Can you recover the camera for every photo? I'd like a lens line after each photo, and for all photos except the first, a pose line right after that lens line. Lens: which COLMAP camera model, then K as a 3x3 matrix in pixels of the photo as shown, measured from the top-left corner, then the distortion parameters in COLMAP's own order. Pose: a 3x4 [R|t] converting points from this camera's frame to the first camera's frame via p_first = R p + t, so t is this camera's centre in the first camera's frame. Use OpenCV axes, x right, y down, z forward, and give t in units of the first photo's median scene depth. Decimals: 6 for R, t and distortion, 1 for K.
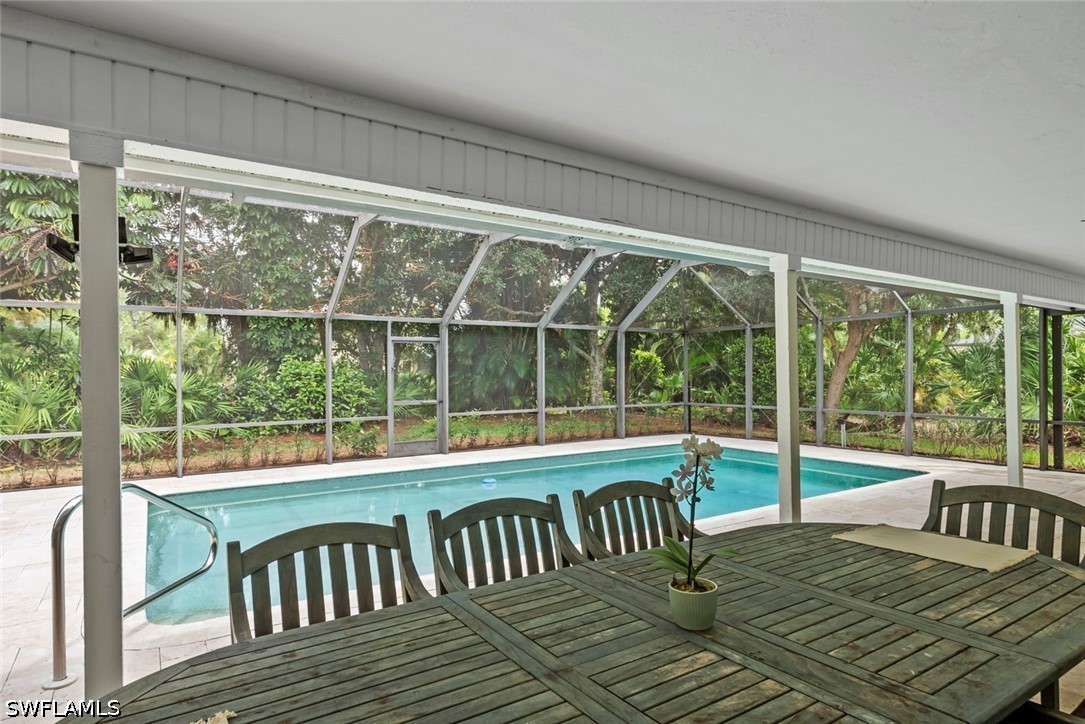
lens RADIAL K [[605.0, 0, 537.5], [0, 605.0, 360.6], [0, 0, 1]] dist [0.015545, 0.000106]
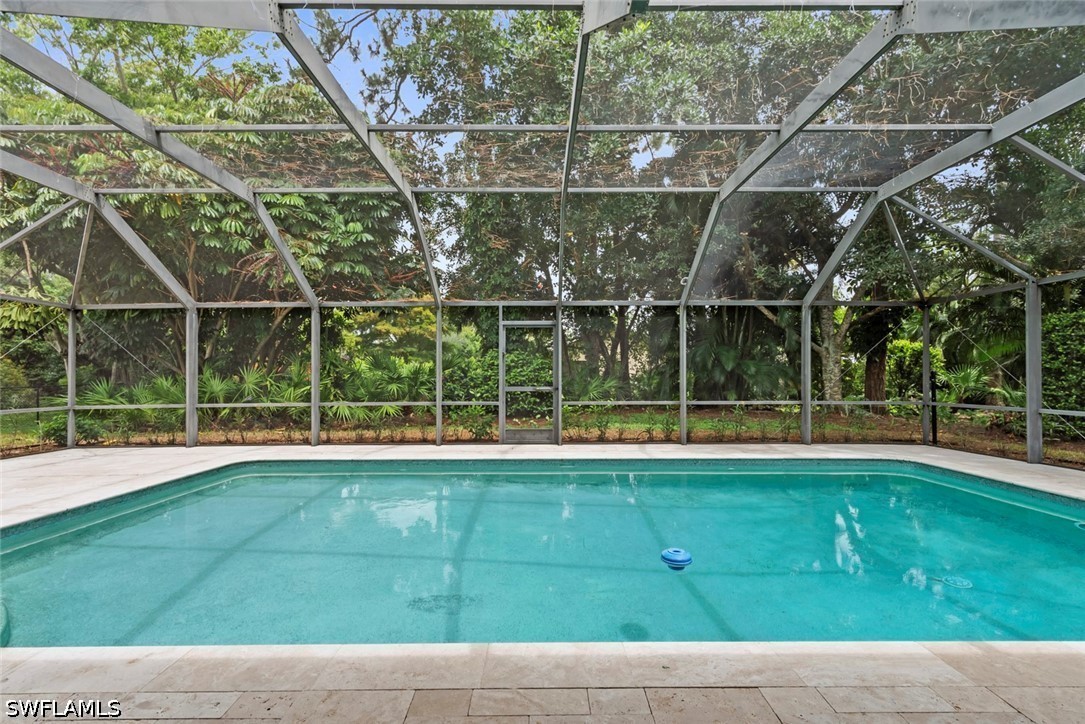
lens RADIAL K [[479.4, 0, 542.5], [0, 479.4, 369.9], [0, 0, 1]] dist [0.001927, -0.000093]
pose [[0.844790, -0.000134, -0.535099, 0.202418], [0.005843, 0.999943, 0.008975, 0.029089], [0.535067, -0.010708, 0.844742, 0.333043]]
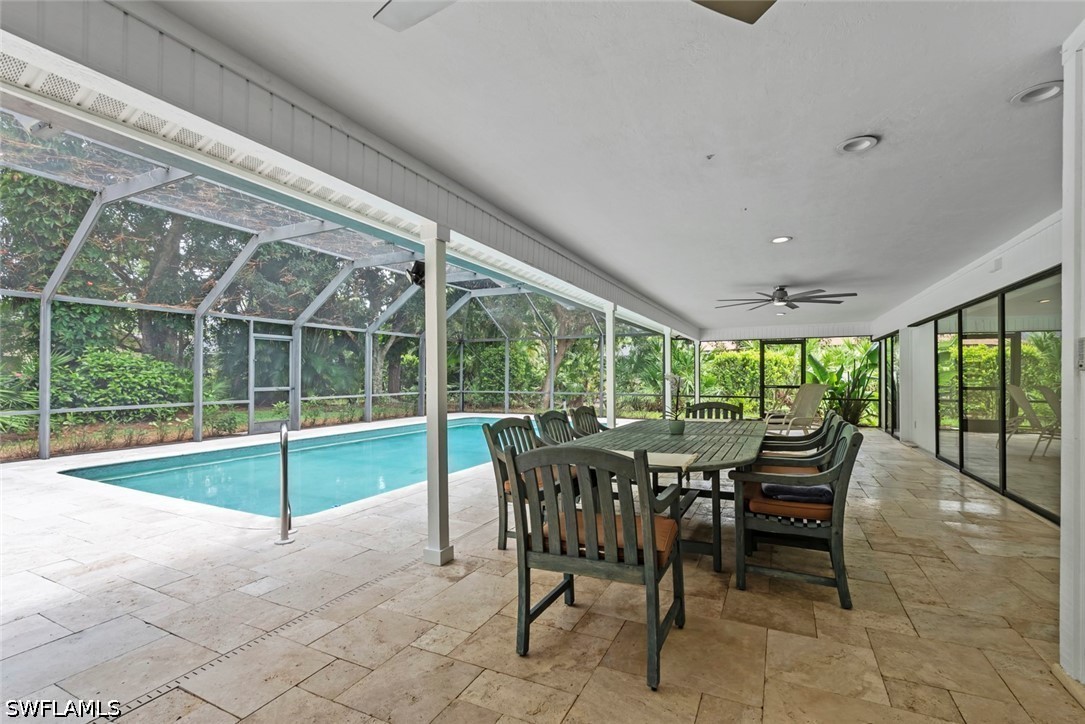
lens RADIAL K [[479.4, 0, 541.4], [0, 479.4, 369.9], [0, 0, 1]] dist [0.001927, -0.000093]
pose [[0.863869, 0.014471, 0.503509, -0.198999], [-0.018326, 0.999828, 0.002706, 0.016673], [-0.503383, -0.011564, 0.863986, -0.092166]]
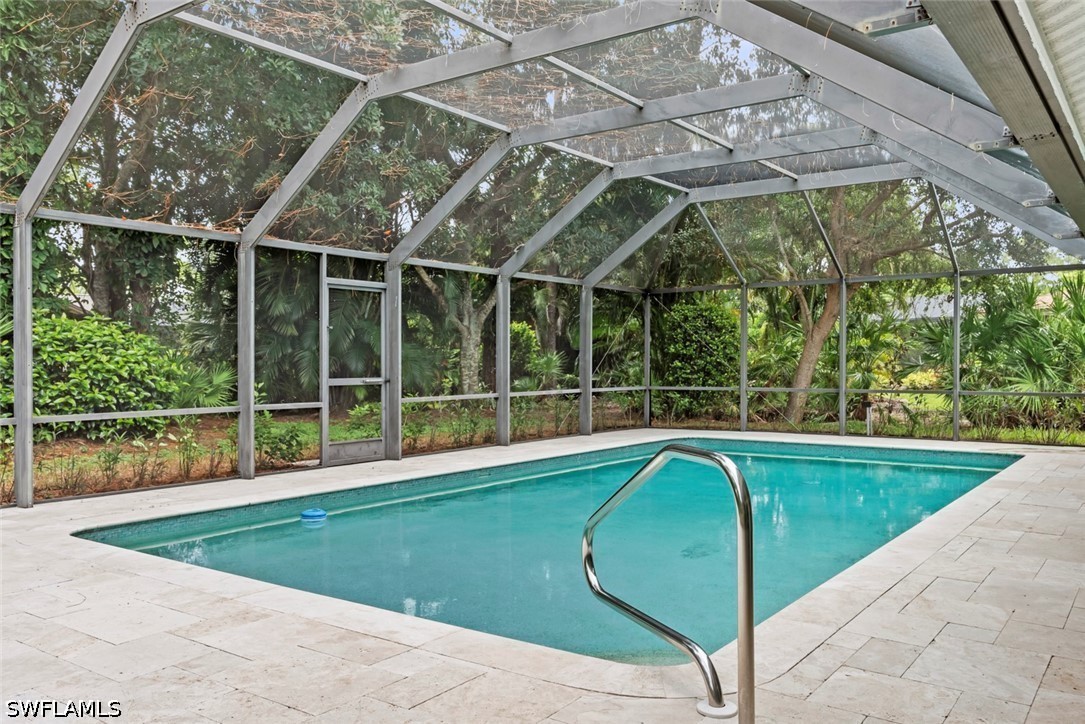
lens RADIAL K [[870.8, 0, 543.6], [0, 870.8, 354.2], [0, 0, 1]] dist [0.014613, 0.005939]
pose [[0.935601, 0.008104, 0.352965, -0.309732], [-0.011762, 0.999897, 0.008219, 0.027143], [-0.352863, -0.011842, 0.935600, 0.050474]]
